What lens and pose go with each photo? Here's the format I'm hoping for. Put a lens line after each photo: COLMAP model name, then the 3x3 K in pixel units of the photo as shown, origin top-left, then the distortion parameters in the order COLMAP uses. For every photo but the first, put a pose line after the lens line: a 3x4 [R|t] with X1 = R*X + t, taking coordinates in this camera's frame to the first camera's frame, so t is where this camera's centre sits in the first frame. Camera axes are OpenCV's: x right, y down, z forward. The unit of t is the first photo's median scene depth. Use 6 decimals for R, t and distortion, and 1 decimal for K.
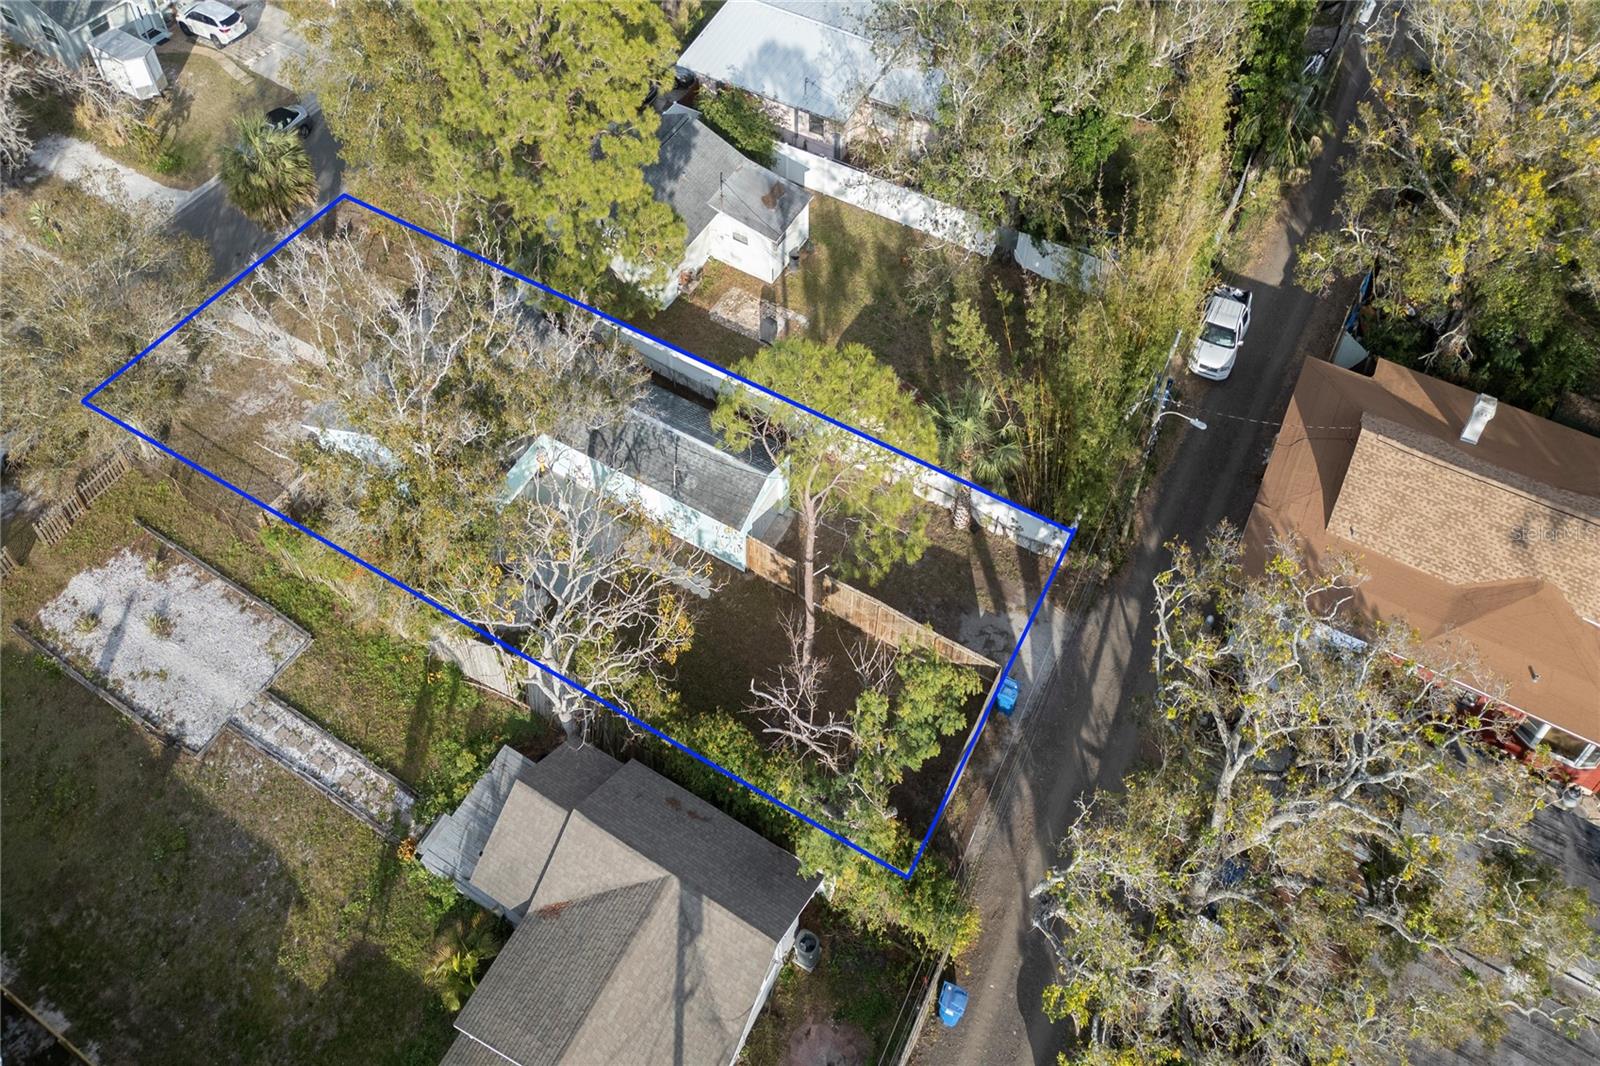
lens RADIAL K [[1068.1, 0, 787.8], [0, 1068.1, 359.0], [0, 0, 1]] dist [0.033248, 0.002565]
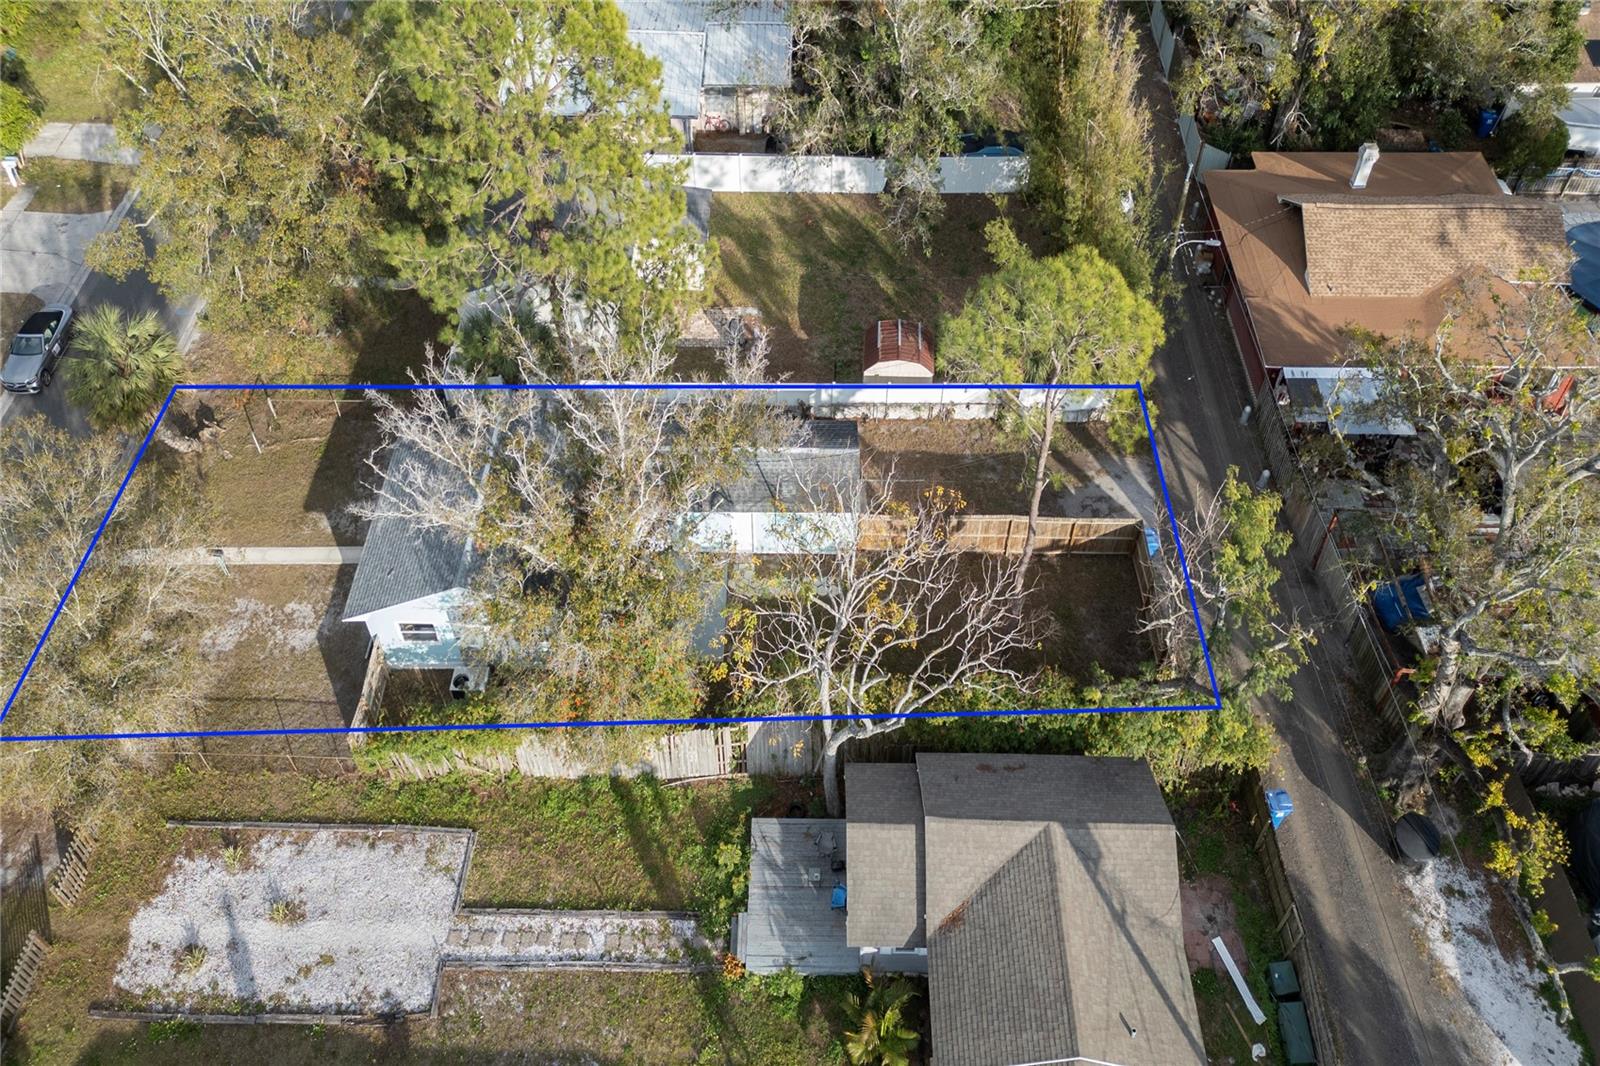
lens RADIAL K [[1068.1, 0, 787.8], [0, 1068.1, 359.0], [0, 0, 1]] dist [0.033248, 0.002565]
pose [[0.876783, -0.372145, 0.304563, -0.354027], [0.373622, 0.925903, 0.055768, -0.050061], [-0.302750, 0.064895, 0.950858, 0.071749]]
